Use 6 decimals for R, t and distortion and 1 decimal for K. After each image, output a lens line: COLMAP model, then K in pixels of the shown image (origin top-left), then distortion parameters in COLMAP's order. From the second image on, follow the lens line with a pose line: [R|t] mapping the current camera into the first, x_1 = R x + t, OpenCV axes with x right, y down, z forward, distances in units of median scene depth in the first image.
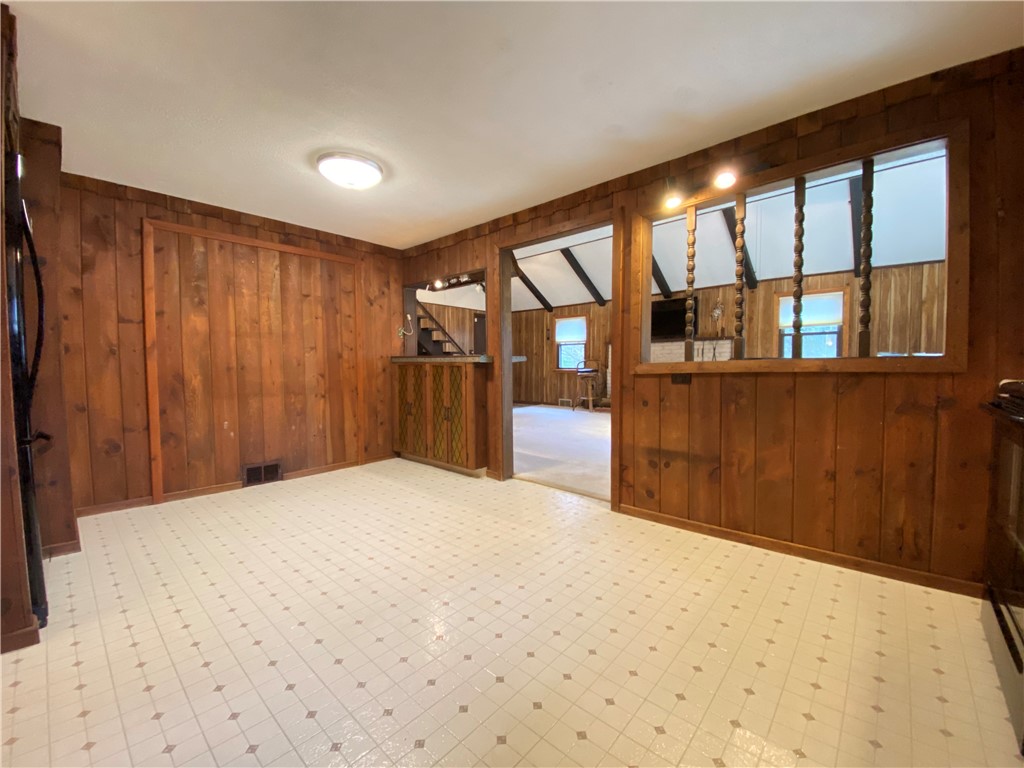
lens RADIAL K [[410.5, 0, 511.7], [0, 410.5, 384.5], [0, 0, 1]] dist [0.020930, -0.019320]
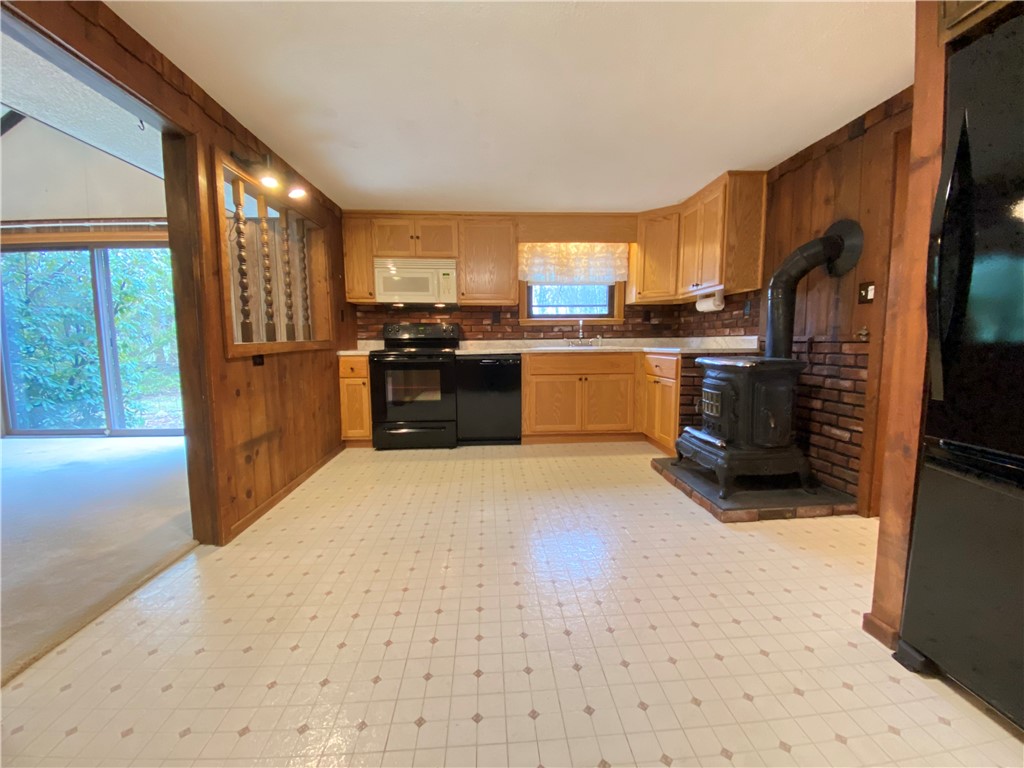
lens RADIAL K [[410.5, 0, 515.8], [0, 410.5, 381.9], [0, 0, 1]] dist [0.020930, -0.019320]
pose [[-0.719834, -0.058772, 0.691654, -0.244715], [0.043818, 0.990575, 0.129776, -0.022043], [-0.692762, 0.123724, -0.710474, 0.440875]]
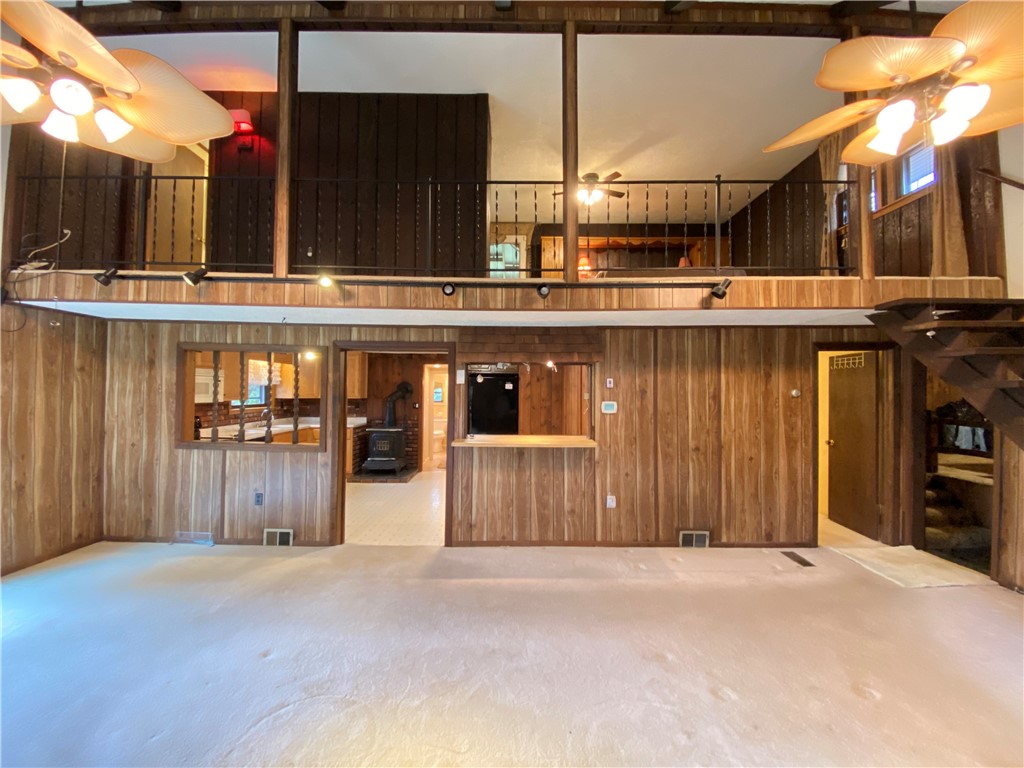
lens RADIAL K [[410.5, 0, 512.8], [0, 410.5, 382.5], [0, 0, 1]] dist [0.020930, -0.019320]
pose [[-0.736362, -0.014901, -0.676424, 0.317232], [-0.038052, 0.999087, 0.019416, -0.126390], [0.675517, 0.040036, -0.736257, 0.967470]]
